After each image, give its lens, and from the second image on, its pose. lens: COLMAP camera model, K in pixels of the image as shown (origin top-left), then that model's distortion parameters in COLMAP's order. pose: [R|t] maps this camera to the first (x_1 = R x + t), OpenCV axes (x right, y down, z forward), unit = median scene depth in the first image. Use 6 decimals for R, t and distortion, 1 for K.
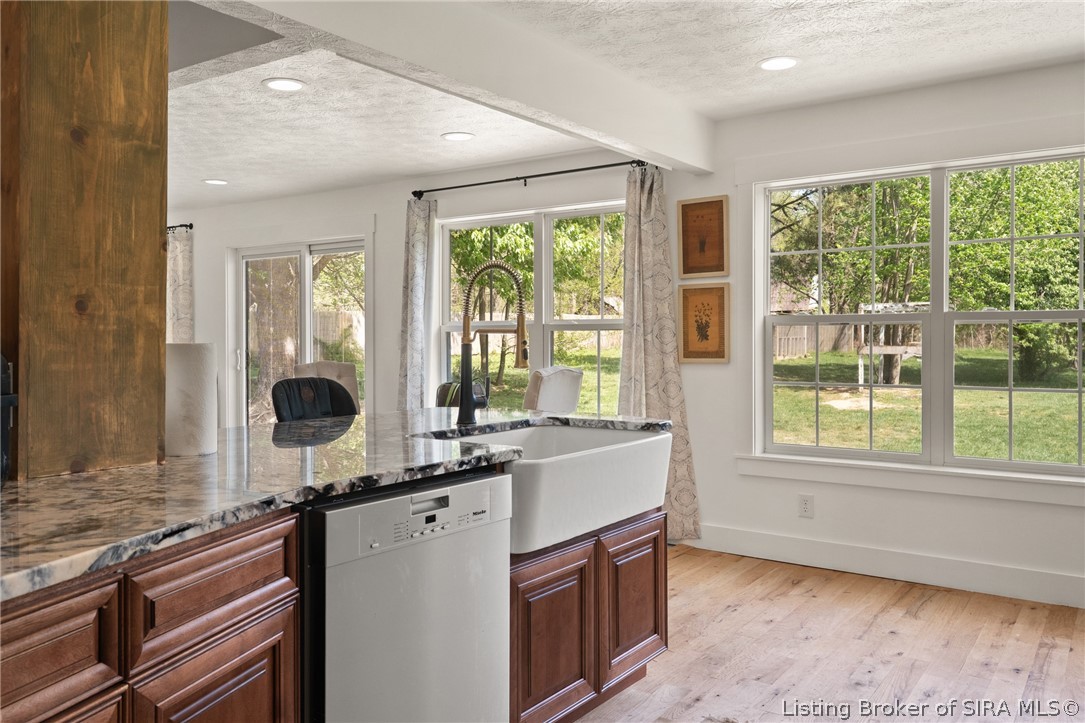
lens RADIAL K [[836.0, 0, 539.6], [0, 836.0, 346.2], [0, 0, 1]] dist [0.000057, -0.001012]
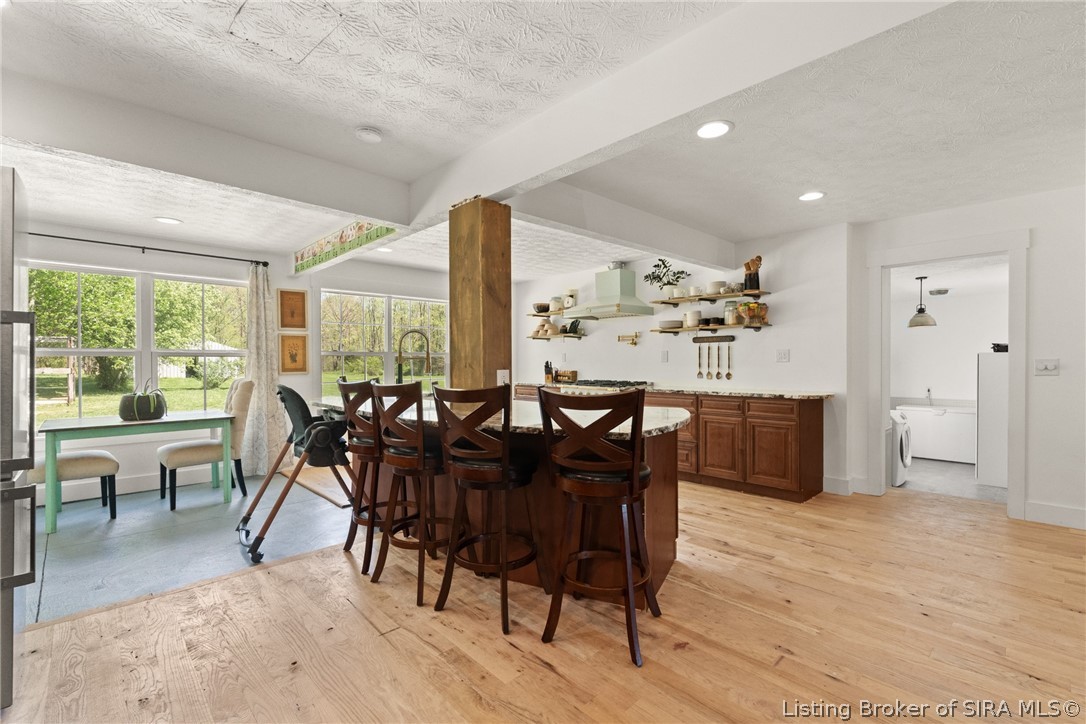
lens RADIAL K [[485.5, 0, 543.0], [0, 485.5, 362.0], [0, 0, 1]] dist [-0.000681, -0.000117]
pose [[0.195237, 0.000160, 0.980756, -0.991916], [0.010400, 0.999943, -0.002233, 0.000041], [-0.980701, 0.010636, 0.195224, 0.259995]]
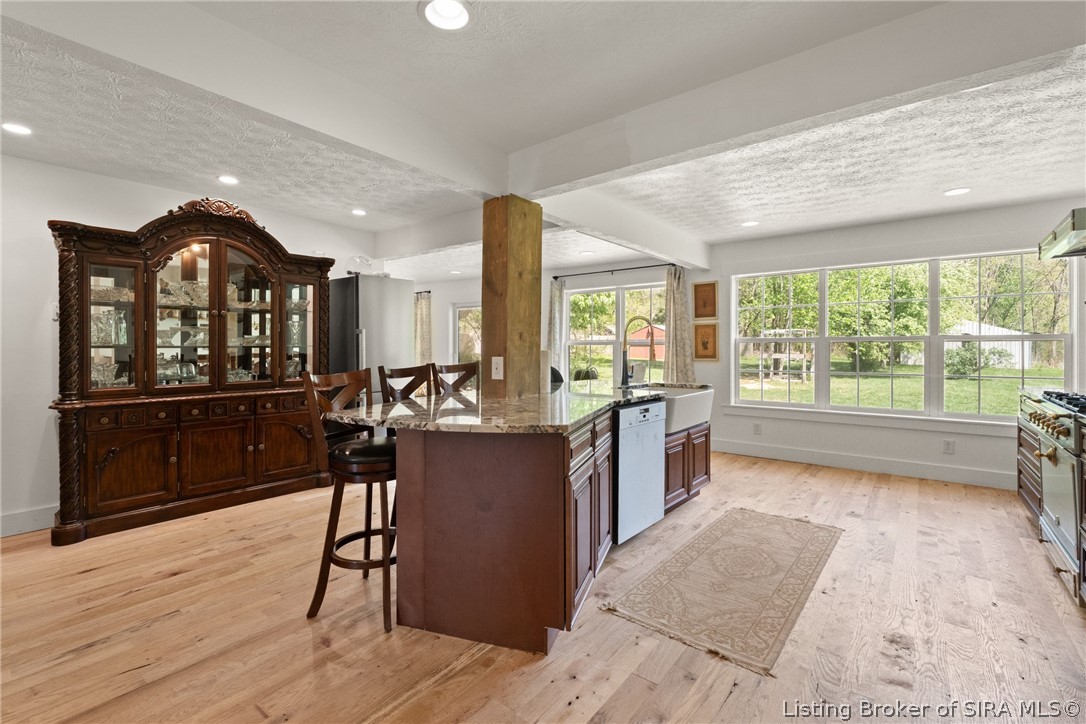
lens RADIAL K [[484.2, 0, 541.3], [0, 484.2, 349.9], [0, 0, 1]] dist [-0.002860, -0.000173]
pose [[0.998896, 0.002667, -0.046897, -0.194405], [-0.002991, 0.999972, -0.006831, 0.003345], [0.046878, 0.006964, 0.998876, -0.282611]]
